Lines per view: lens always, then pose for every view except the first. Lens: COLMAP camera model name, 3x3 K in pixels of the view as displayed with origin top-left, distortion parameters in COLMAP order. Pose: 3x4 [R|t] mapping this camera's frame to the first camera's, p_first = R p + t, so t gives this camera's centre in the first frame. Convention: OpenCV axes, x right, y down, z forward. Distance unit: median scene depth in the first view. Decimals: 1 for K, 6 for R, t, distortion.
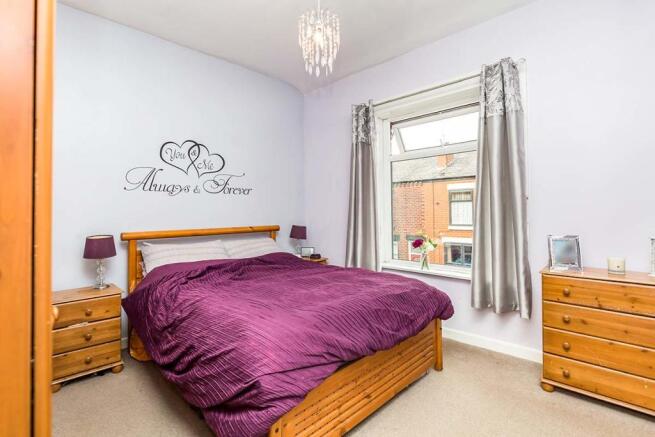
lens RADIAL K [[314.1, 0, 327.8], [0, 314.1, 218.4], [0, 0, 1]] dist [-0.006578, -0.000190]
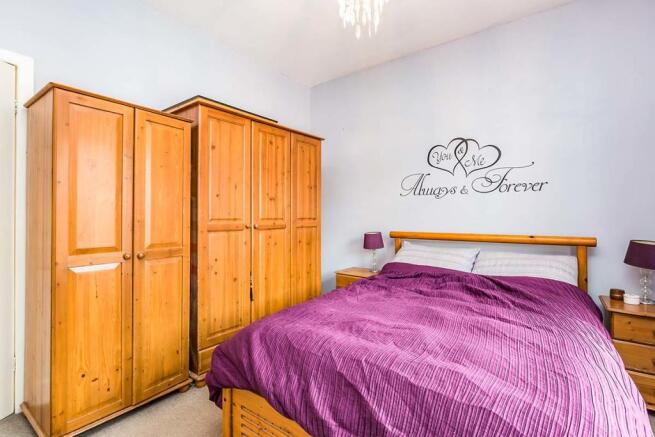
lens RADIAL K [[314.1, 0, 327.7], [0, 314.1, 213.2], [0, 0, 1]] dist [-0.006578, -0.000190]
pose [[0.114190, 0.004801, -0.993447, 0.444091], [-0.023282, 0.999727, 0.002156, -0.018144], [0.993186, 0.022883, 0.114271, 0.511643]]
